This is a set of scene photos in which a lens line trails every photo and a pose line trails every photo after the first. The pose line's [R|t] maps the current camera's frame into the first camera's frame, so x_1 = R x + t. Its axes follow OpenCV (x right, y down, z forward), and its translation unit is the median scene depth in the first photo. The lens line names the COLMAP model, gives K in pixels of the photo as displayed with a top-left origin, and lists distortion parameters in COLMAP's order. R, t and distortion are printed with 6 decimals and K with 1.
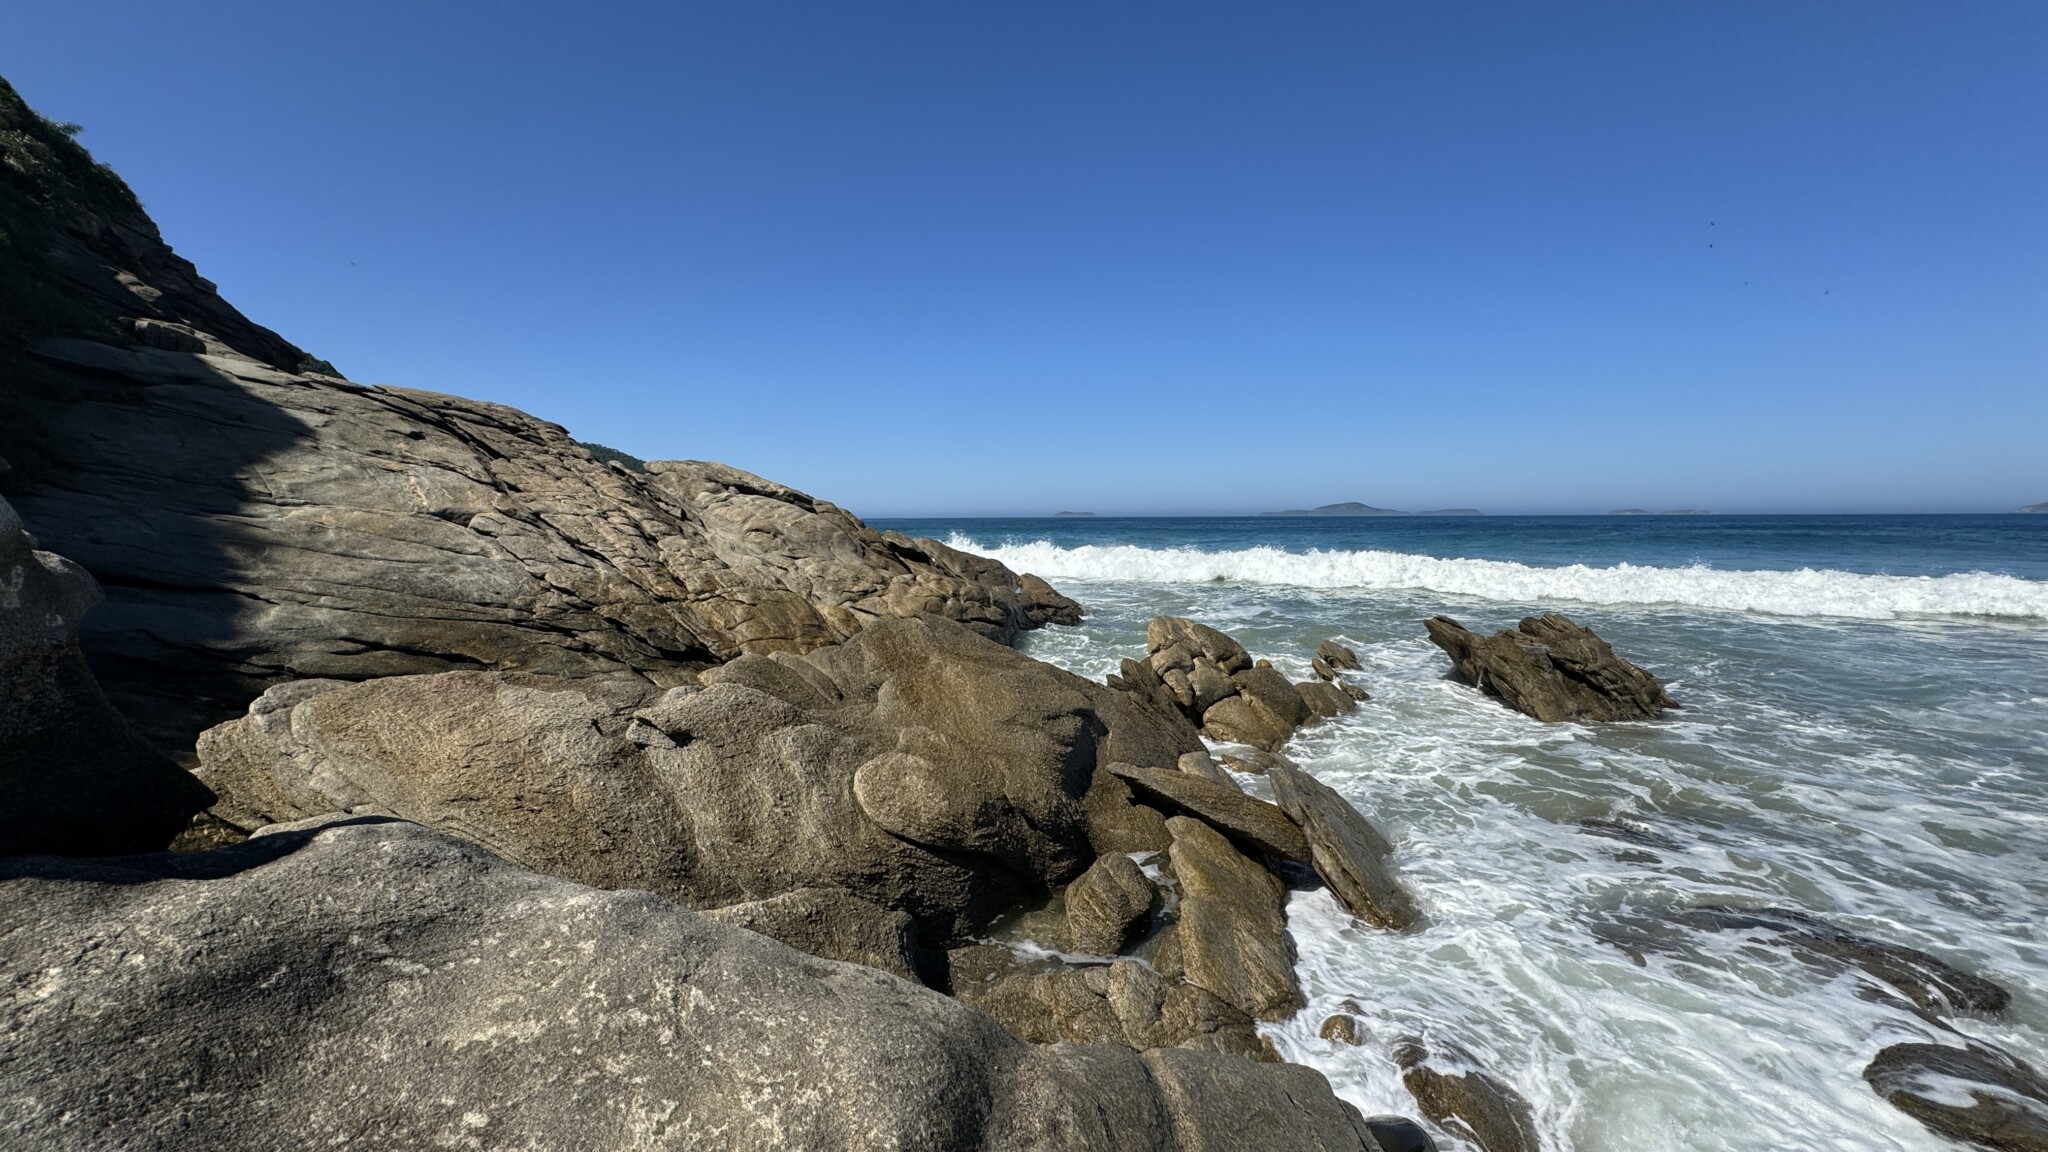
lens RADIAL K [[821.6, 0, 1024.0], [0, 821.6, 576.0], [0, 0, 1]] dist [-0.002581, 0.000503]
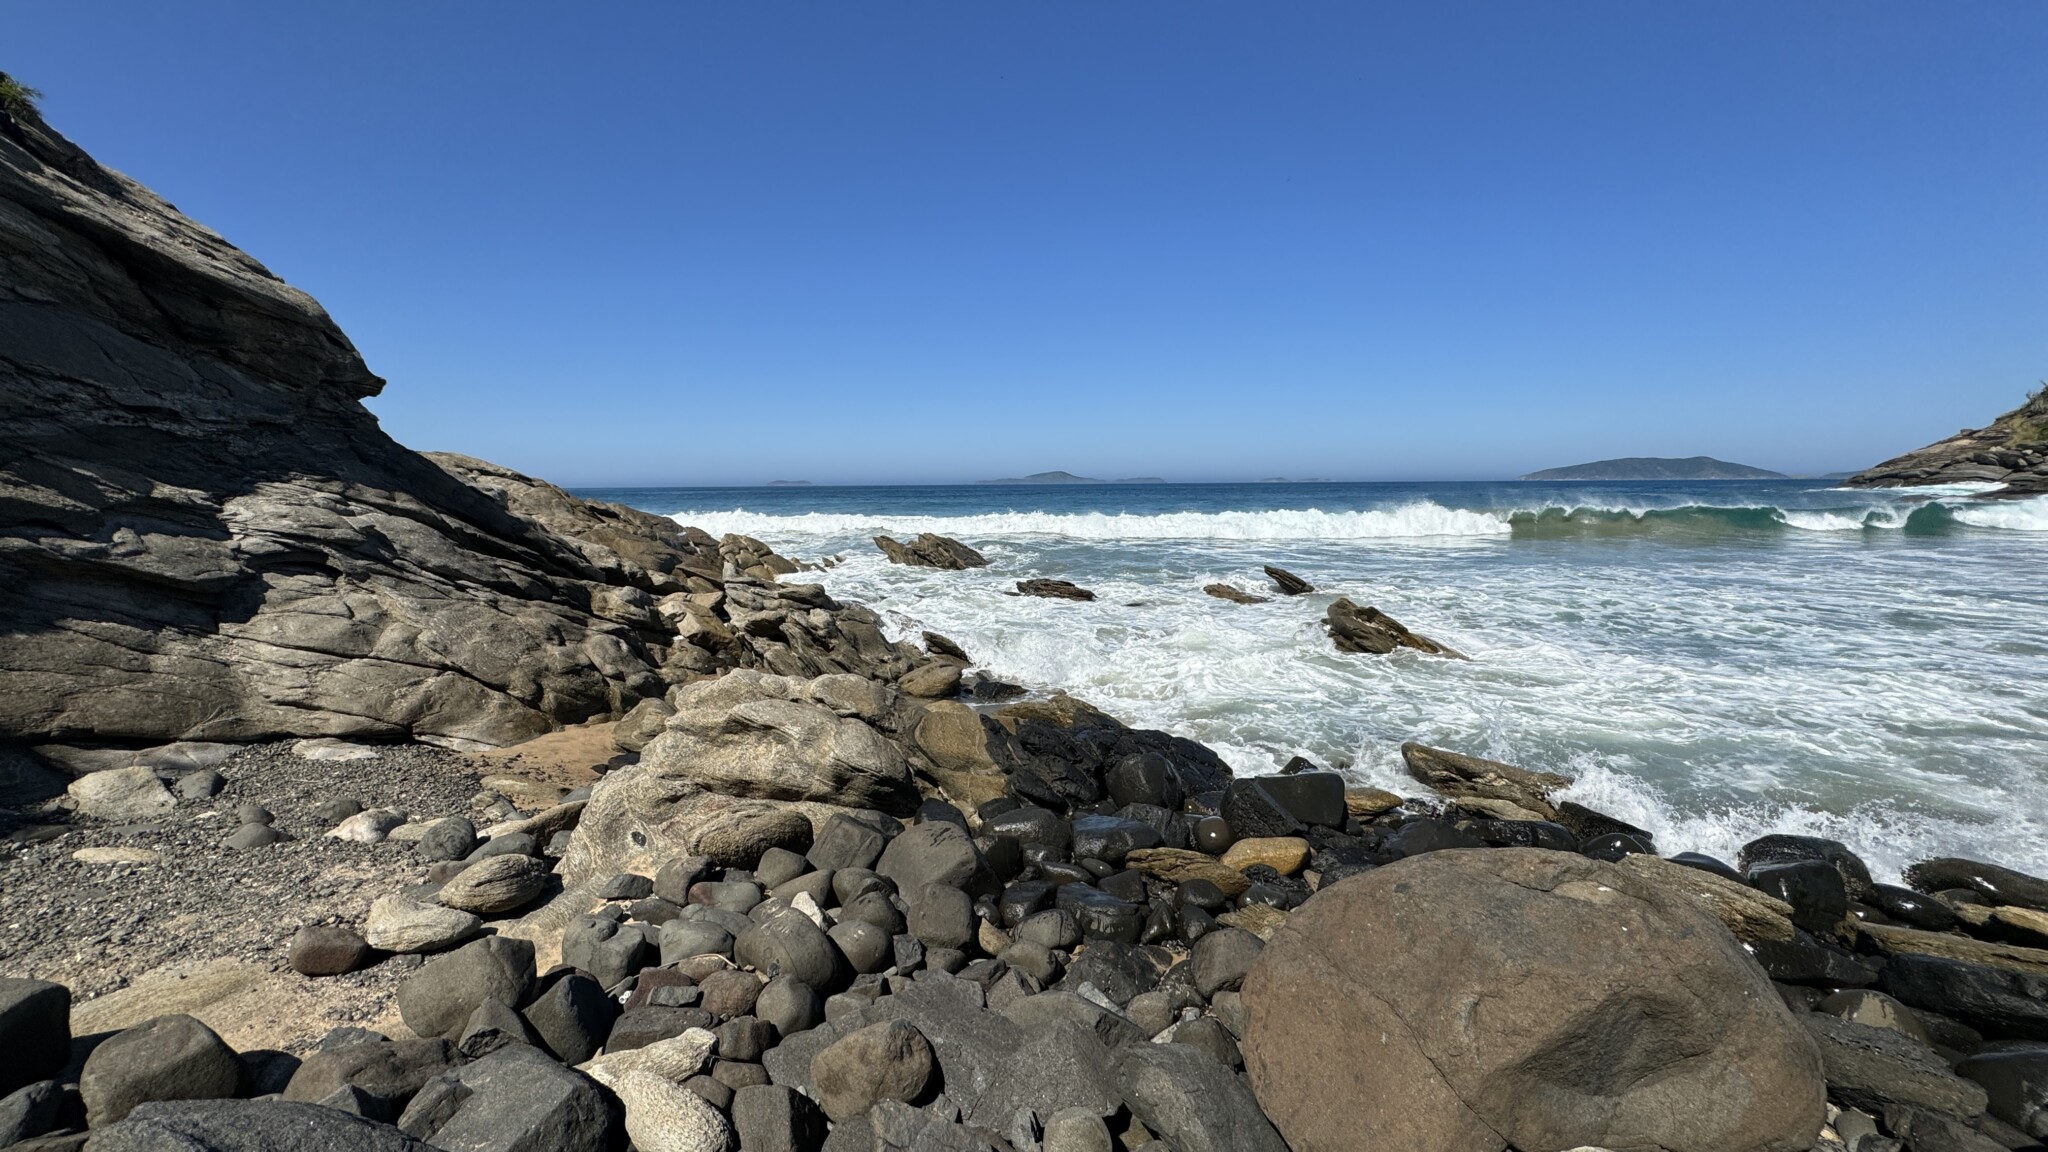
lens RADIAL K [[821.6, 0, 1024.0], [0, 821.6, 576.0], [0, 0, 1]] dist [-0.002581, 0.000503]
pose [[0.943477, -0.043137, 0.328618, 0.098153], [0.029885, 0.998528, 0.045272, 0.047430], [-0.330087, -0.032893, 0.943377, -0.764154]]
